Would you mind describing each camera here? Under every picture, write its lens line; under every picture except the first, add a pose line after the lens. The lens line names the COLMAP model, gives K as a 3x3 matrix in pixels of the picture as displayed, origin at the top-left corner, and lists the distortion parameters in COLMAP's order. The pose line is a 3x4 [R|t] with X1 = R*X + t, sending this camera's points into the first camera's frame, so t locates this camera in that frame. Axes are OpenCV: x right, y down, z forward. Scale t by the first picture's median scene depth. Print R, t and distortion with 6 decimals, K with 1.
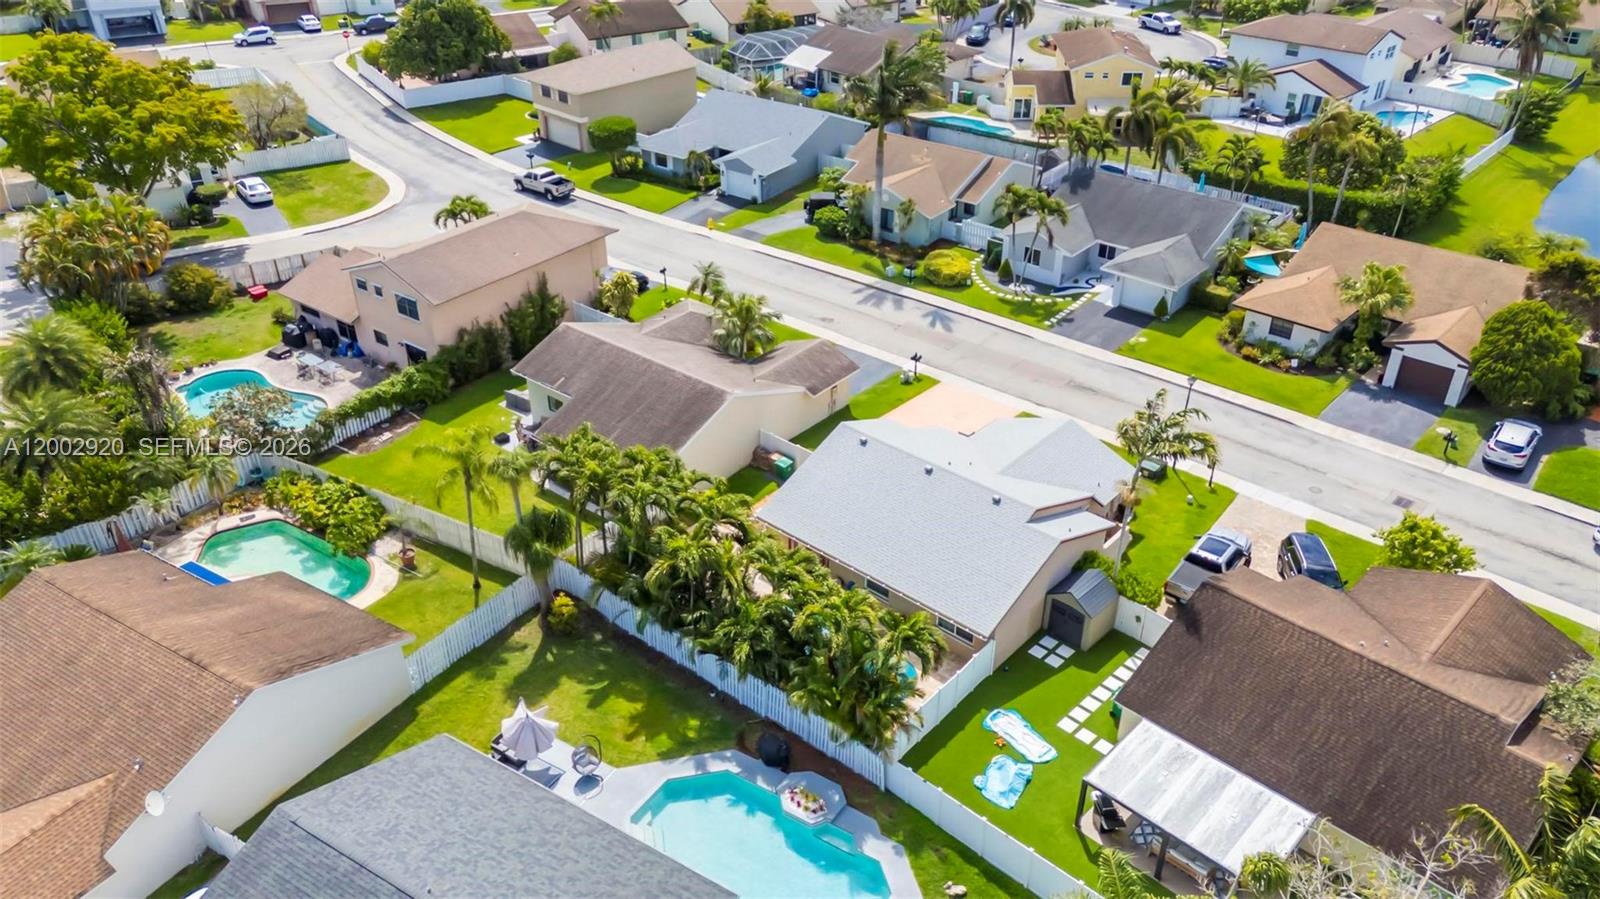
lens RADIAL K [[1192.0, 0, 808.7], [0, 1192.0, 440.0], [0, 0, 1]] dist [0.079324, -0.003904]
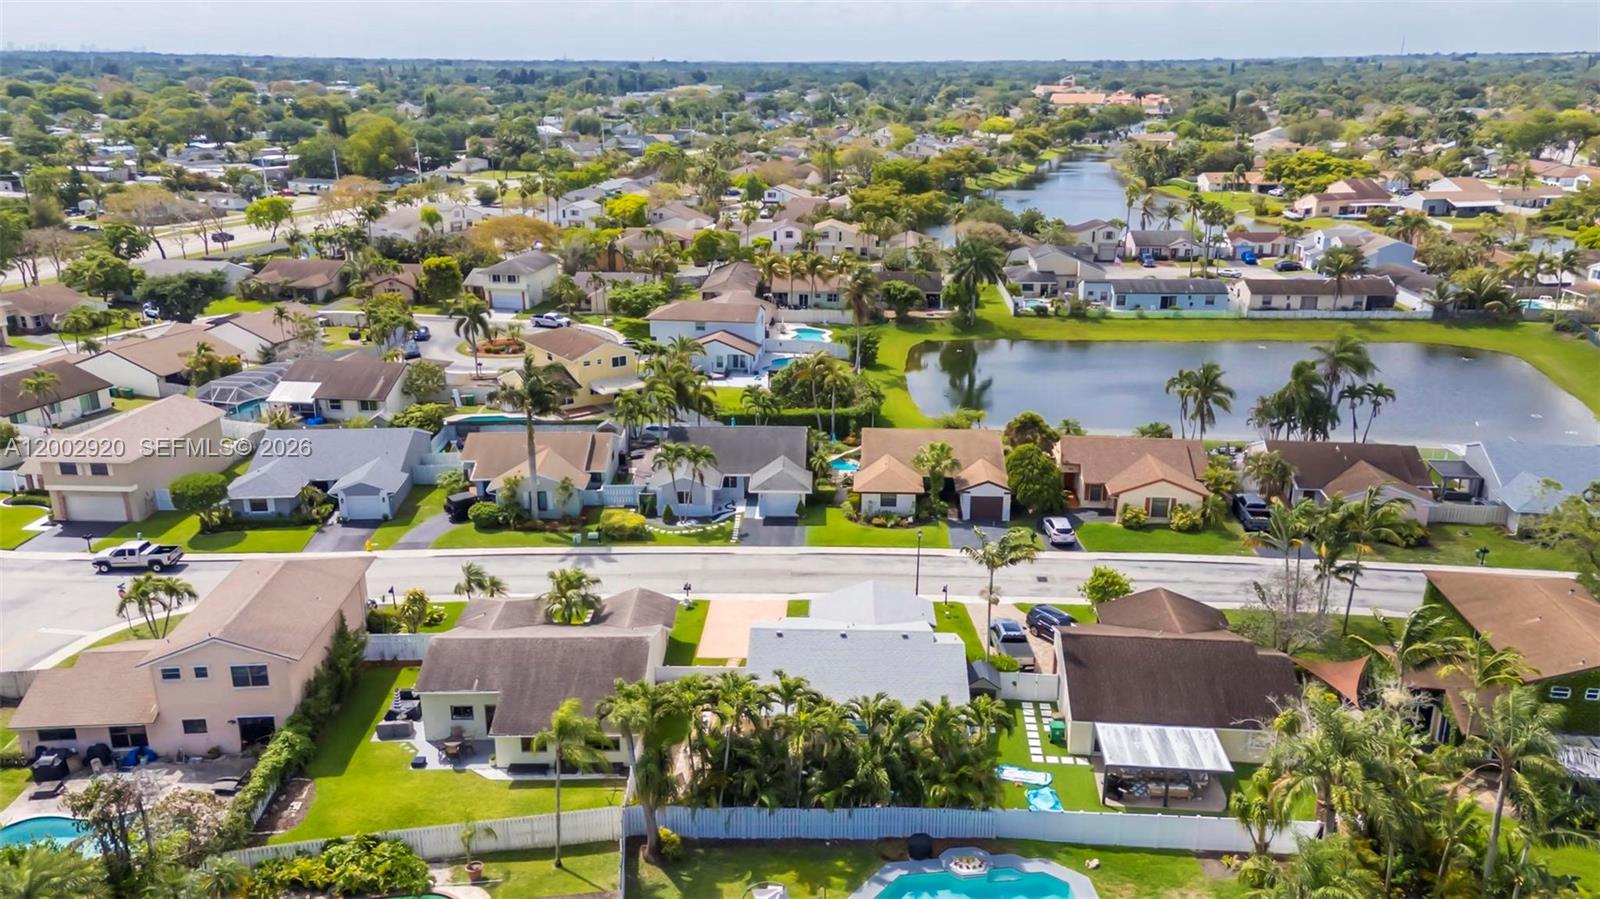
lens RADIAL K [[1192.0, 0, 808.7], [0, 1192.0, 440.0], [0, 0, 1]] dist [0.079324, -0.003904]
pose [[0.772264, -0.192737, 0.605360, -0.448513], [0.328543, 0.936721, -0.120889, -0.019190], [-0.543753, 0.292245, 0.786718, -0.049049]]
